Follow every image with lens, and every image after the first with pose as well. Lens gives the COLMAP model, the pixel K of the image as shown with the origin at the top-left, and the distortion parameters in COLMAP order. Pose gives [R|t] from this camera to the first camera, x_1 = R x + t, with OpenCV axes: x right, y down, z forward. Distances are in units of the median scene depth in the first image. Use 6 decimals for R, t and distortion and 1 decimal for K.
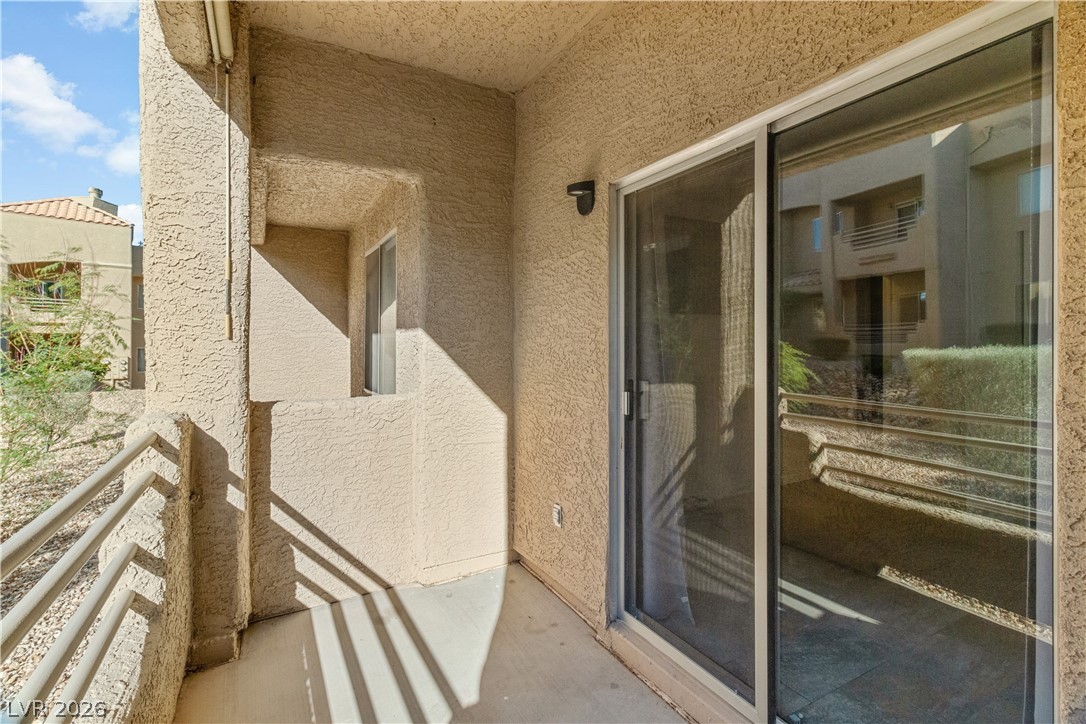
lens RADIAL K [[499.4, 0, 546.3], [0, 499.4, 347.9], [0, 0, 1]] dist [0.001573, -0.000881]
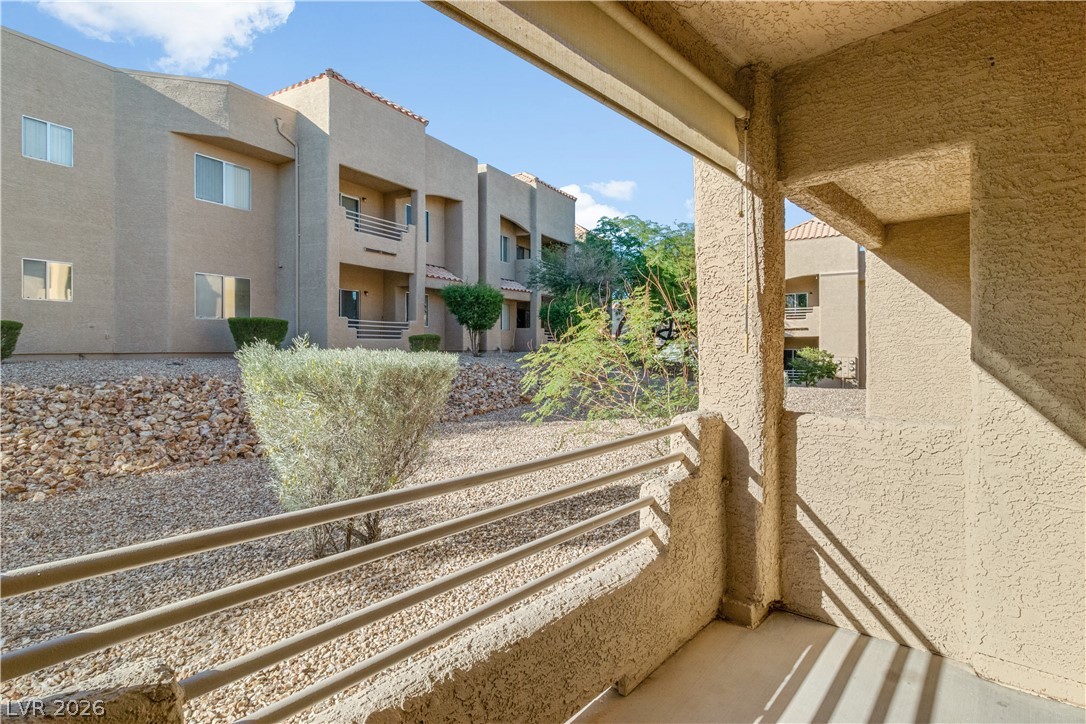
lens RADIAL K [[542.7, 0, 545.1], [0, 542.7, 351.9], [0, 0, 1]] dist [-0.000930, -0.001019]
pose [[0.316131, 0.006799, -0.948691, 0.362356], [0.001800, 0.999968, 0.007767, -0.030430], [0.948714, -0.004163, 0.316109, 0.119338]]
